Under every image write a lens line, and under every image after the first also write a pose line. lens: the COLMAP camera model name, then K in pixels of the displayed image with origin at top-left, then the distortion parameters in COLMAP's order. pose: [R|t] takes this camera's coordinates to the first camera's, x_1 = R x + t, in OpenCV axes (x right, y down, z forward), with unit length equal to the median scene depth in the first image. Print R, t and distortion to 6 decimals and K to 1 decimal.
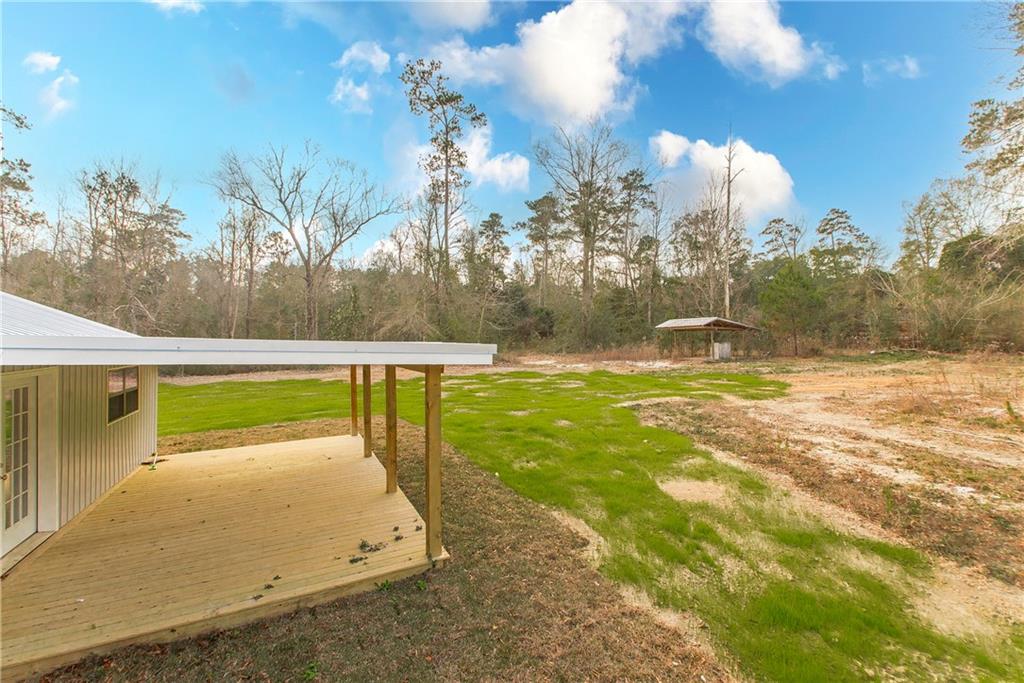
lens RADIAL K [[470.5, 0, 511.2], [0, 470.5, 340.1], [0, 0, 1]] dist [0.018290, -0.000338]
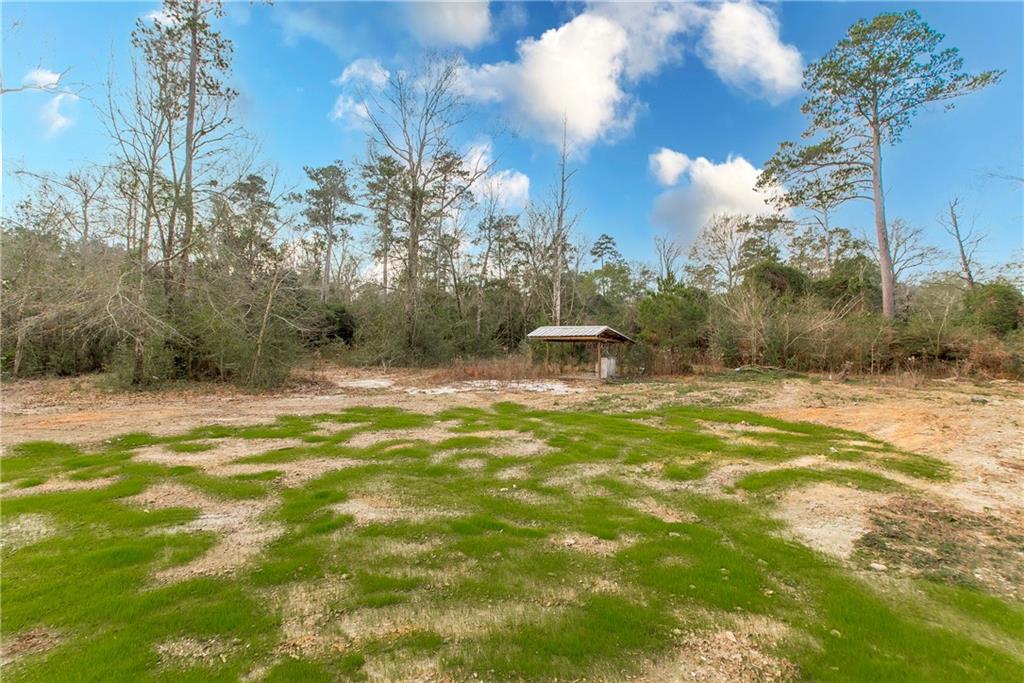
lens RADIAL K [[470.5, 0, 515.7], [0, 470.5, 340.9], [0, 0, 1]] dist [0.018290, -0.000338]
pose [[0.875857, 0.030956, 0.481577, -0.056241], [-0.025792, 0.999517, -0.017341, -0.003805], [-0.481881, 0.002767, 0.876232, 0.260674]]
